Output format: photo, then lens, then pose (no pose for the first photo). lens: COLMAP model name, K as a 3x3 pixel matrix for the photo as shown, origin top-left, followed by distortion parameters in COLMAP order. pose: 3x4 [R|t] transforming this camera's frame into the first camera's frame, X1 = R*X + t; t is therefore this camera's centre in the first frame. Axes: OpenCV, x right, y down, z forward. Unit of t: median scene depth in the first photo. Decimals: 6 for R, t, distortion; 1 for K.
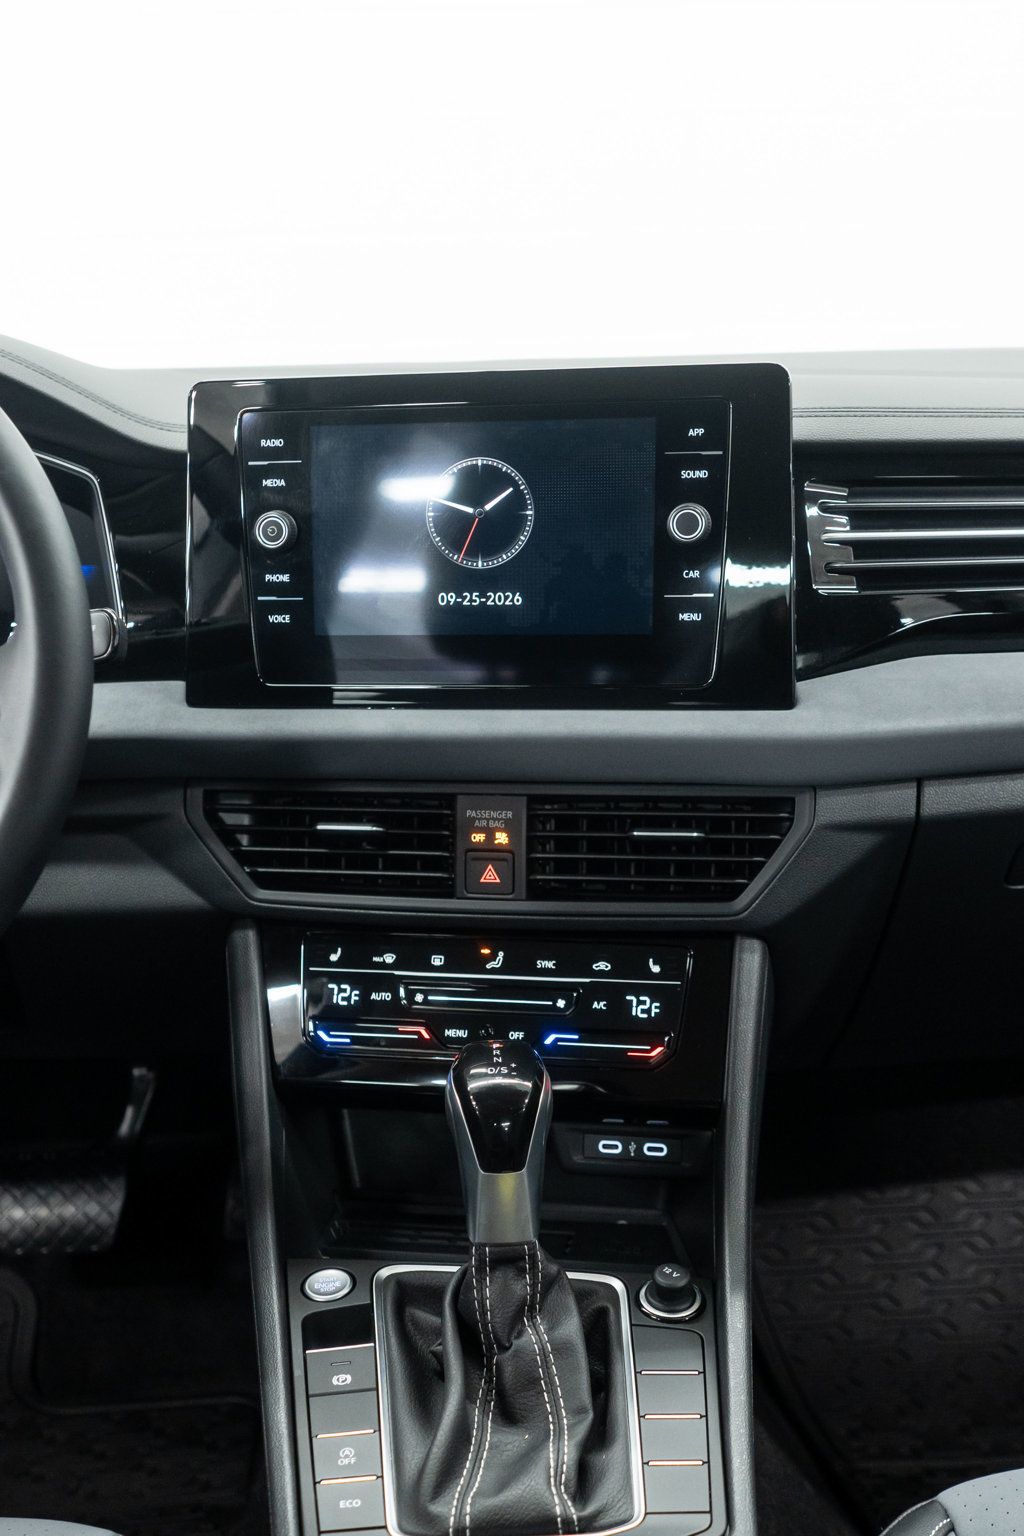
lens RADIAL K [[1816.7, 0, 504.8], [0, 1816.7, 762.0], [0, 0, 1]] dist [-0.025272, 0.000000]
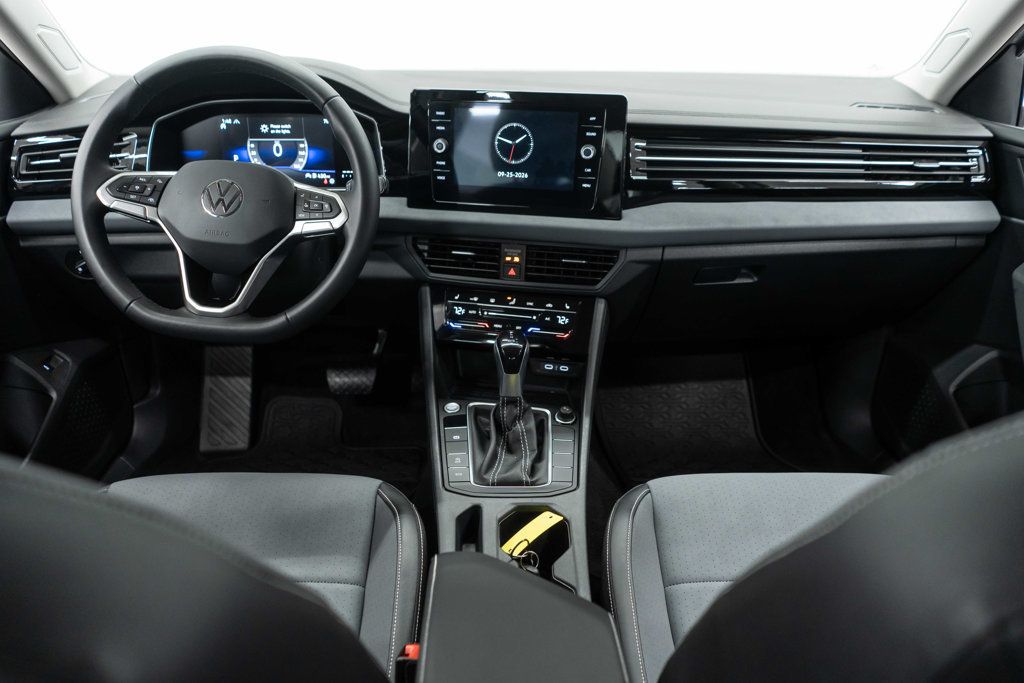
lens RADIAL K [[789.3, 0, 509.4], [0, 789.3, 344.0], [0, 0, 1]] dist [-0.023084, 0.006678]
pose [[0.998912, 0.046000, -0.007680, 0.002643], [-0.043755, 0.981387, 0.186989, -0.059855], [0.016139, -0.186449, 0.982332, -0.247544]]
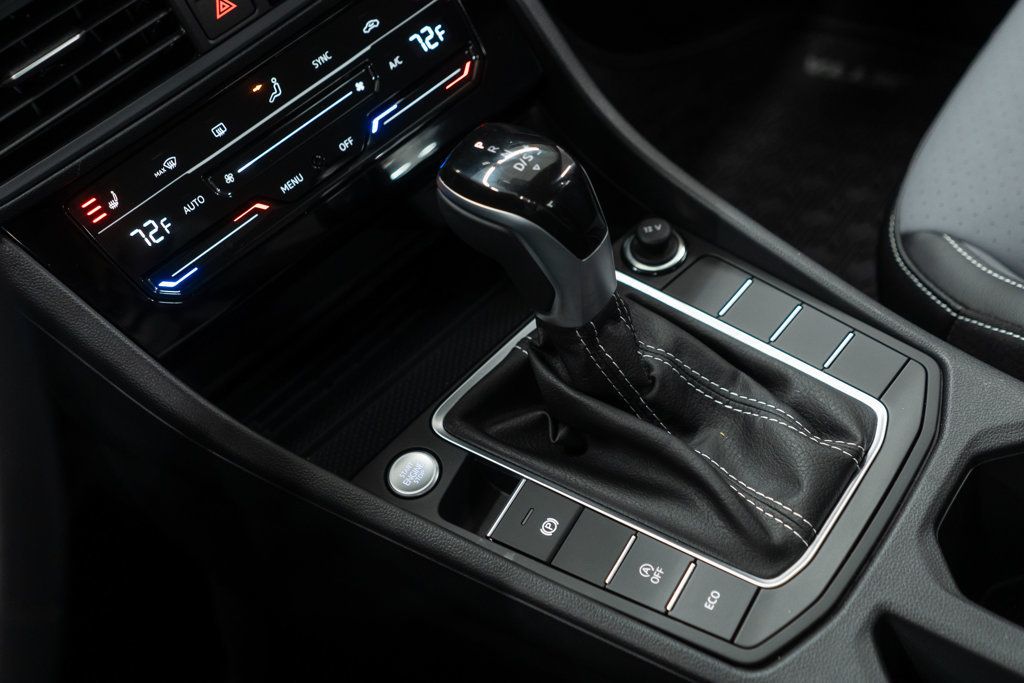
lens RADIAL K [[1211.2, 0, 512.5], [0, 1211.2, 343.1], [0, 0, 1]] dist [-0.025272, 0.000000]
pose [[0.614815, -0.662303, 0.428202, -0.268996], [0.414804, 0.733330, 0.538669, -0.067807], [-0.670776, -0.153562, 0.725588, 0.495554]]
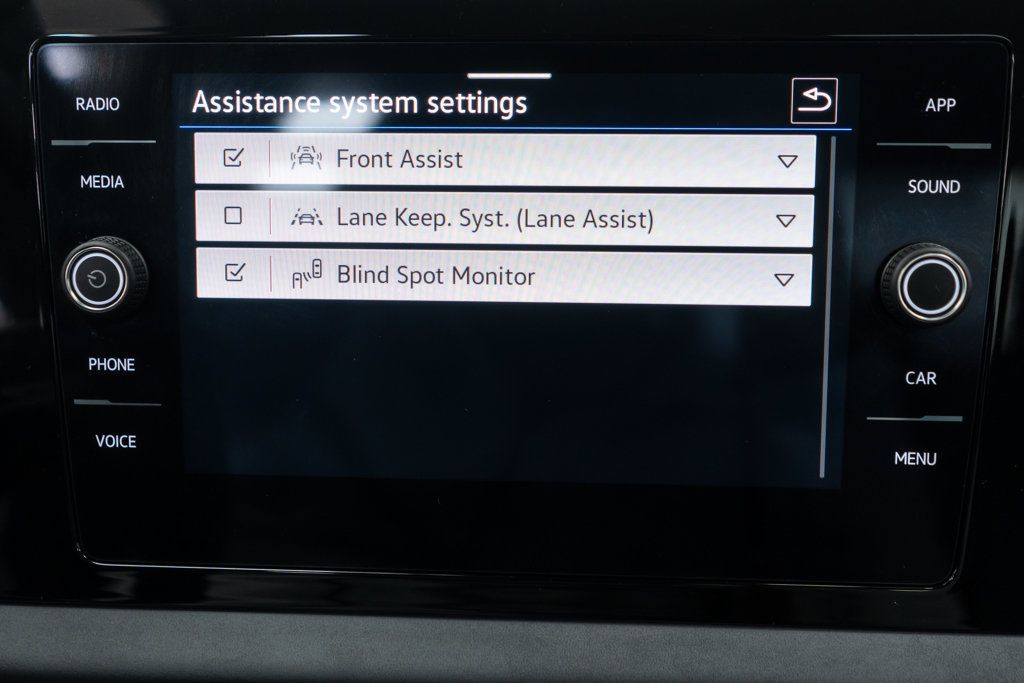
lens RADIAL K [[1211.2, 0, 511.2], [0, 1211.2, 339.0], [0, 0, 1]] dist [-0.025272, 0.000000]
pose [[0.991676, -0.003536, 0.128708, -0.056422], [-0.001067, 0.999363, 0.035681, -0.122377], [-0.128752, -0.035521, 0.991040, 0.647346]]
